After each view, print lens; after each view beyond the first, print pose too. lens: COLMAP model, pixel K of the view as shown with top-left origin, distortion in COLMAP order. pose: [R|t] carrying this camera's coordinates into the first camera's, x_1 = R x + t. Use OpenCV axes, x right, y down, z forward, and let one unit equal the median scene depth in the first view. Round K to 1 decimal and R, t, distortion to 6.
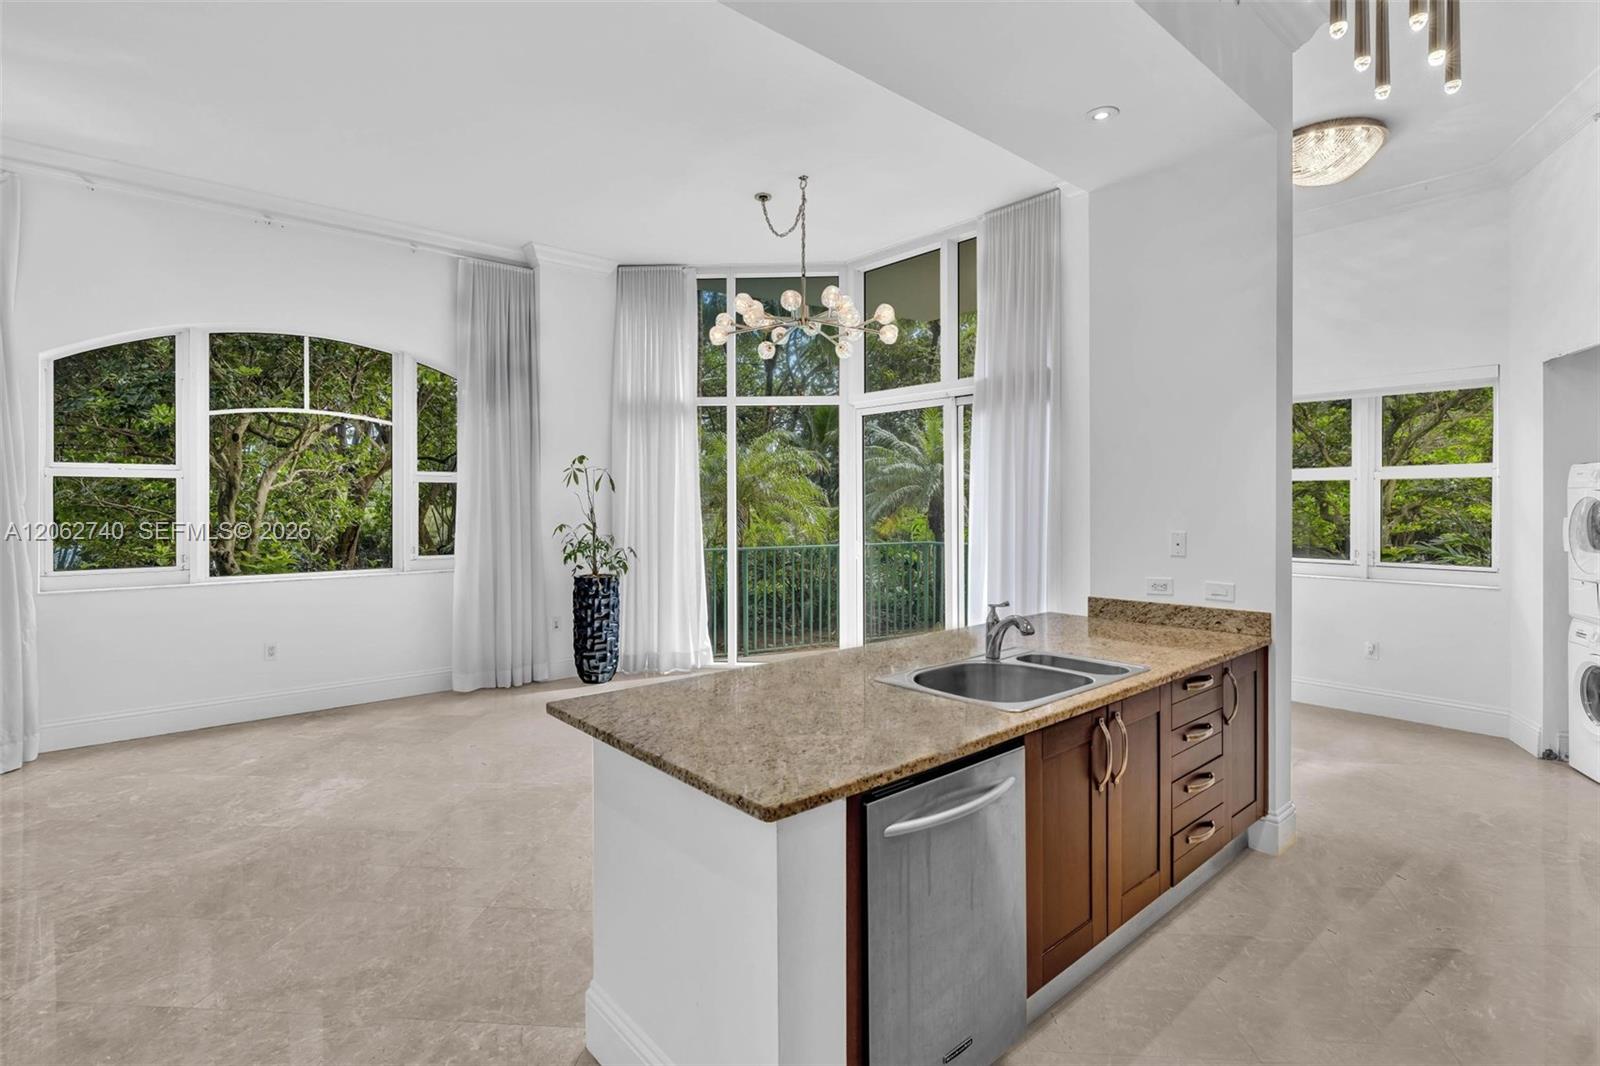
lens RADIAL K [[768.0, 0, 800.0], [0, 768.0, 506.2], [0, 0, 1]] dist [-0.001809, 0.000829]
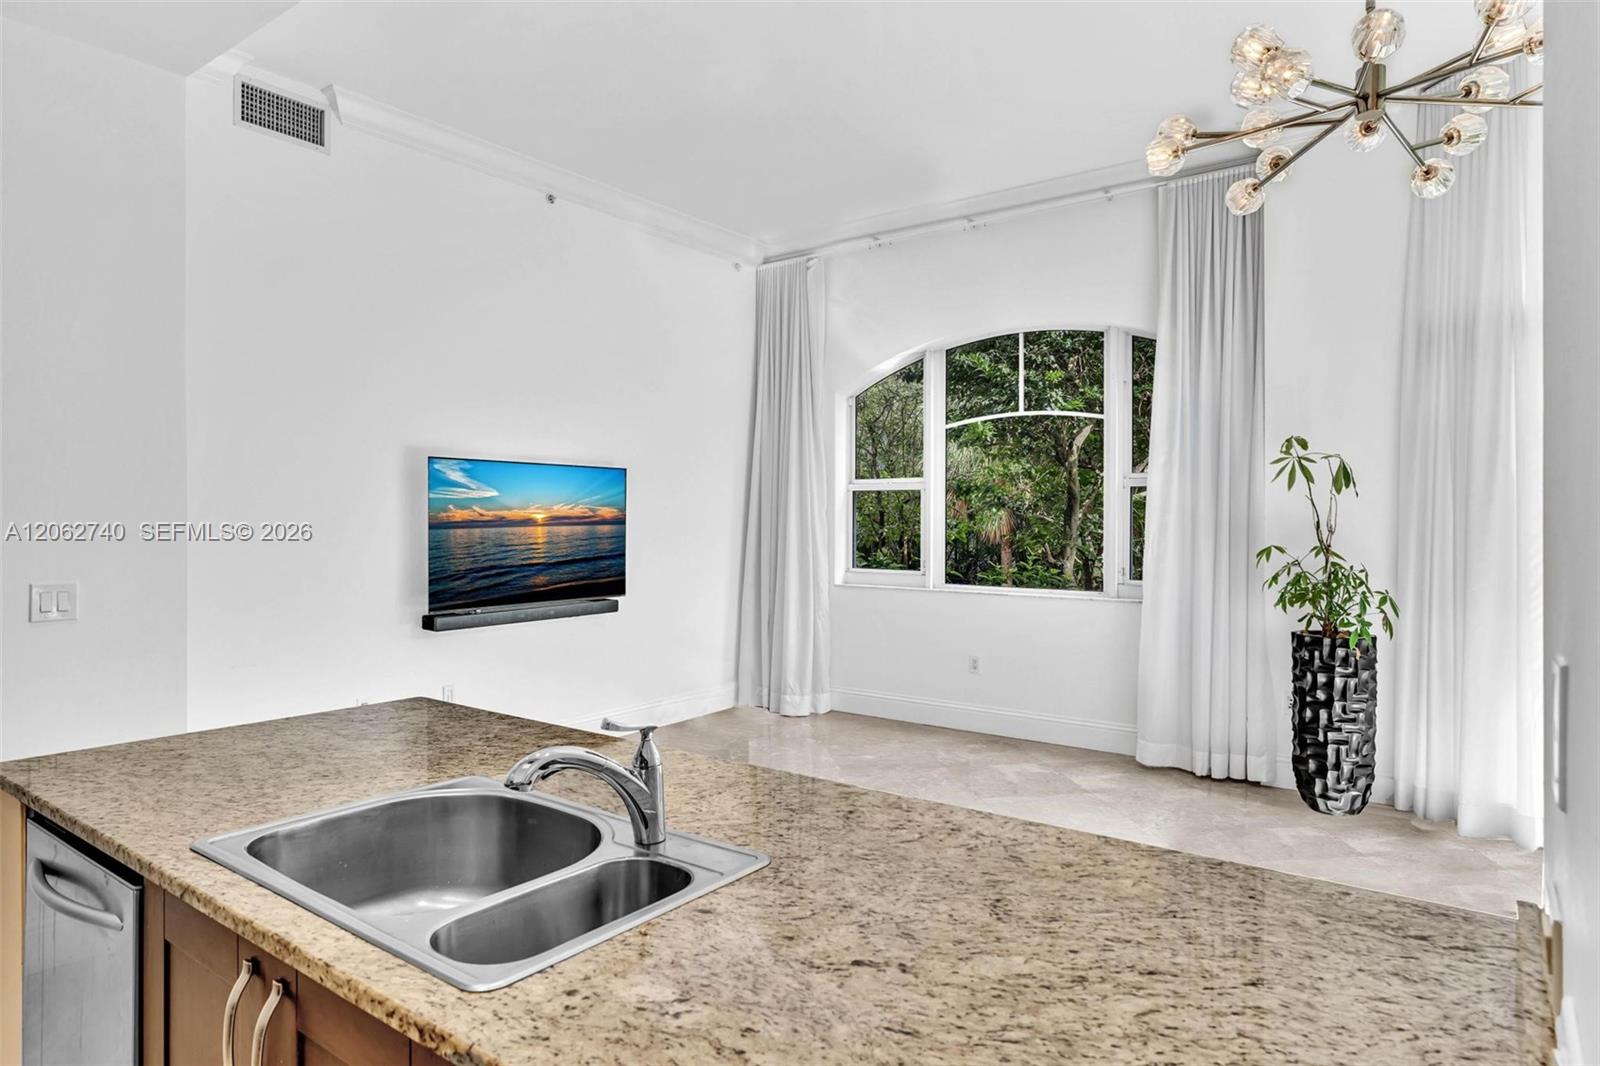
lens RADIAL K [[947.8, 0, 801.6], [0, 947.8, 523.4], [0, 0, 1]] dist [-0.014173, -0.001853]
pose [[0.216683, 0.007338, -0.976214, 0.442800], [-0.007986, 0.999952, 0.005744, 0.003875], [0.976209, 0.006552, 0.216731, 0.534808]]
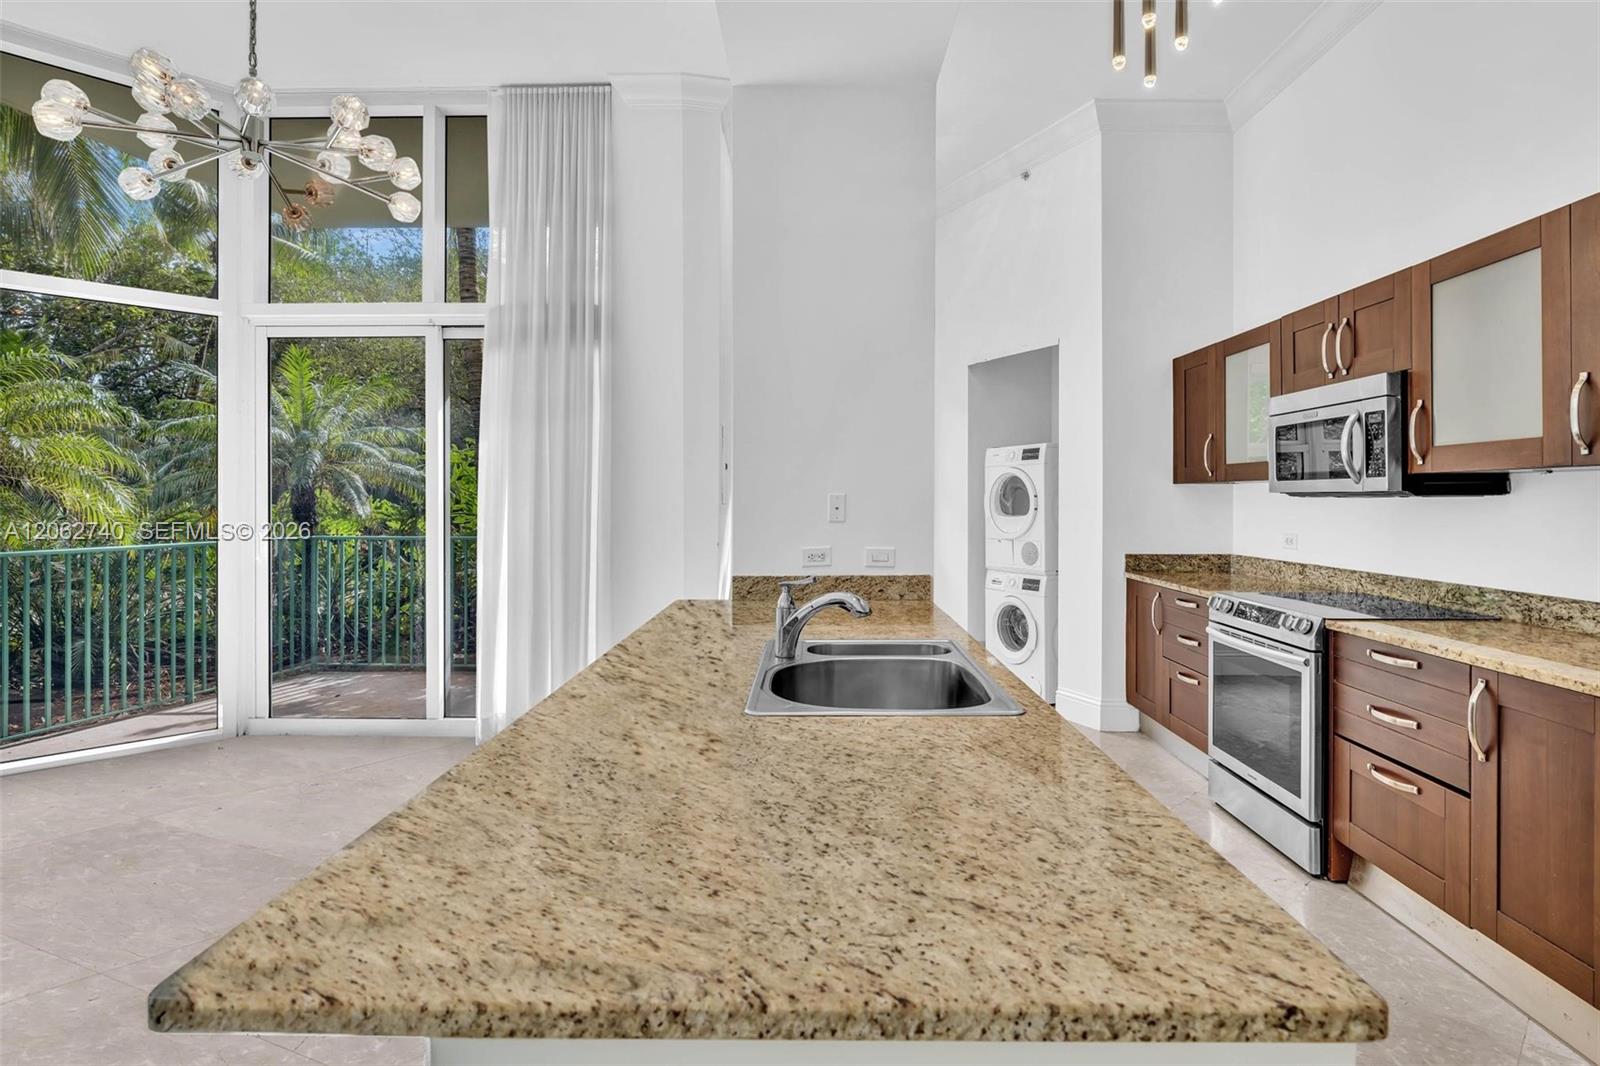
lens RADIAL K [[823.7, 0, 803.8], [0, 823.7, 499.7], [0, 0, 1]] dist [-0.001073, 0.002191]
pose [[0.668401, 0.002893, 0.743795, -0.173030], [0.002297, 0.999980, -0.005953, 0.031121], [-0.743797, 0.005688, 0.668381, 0.264841]]
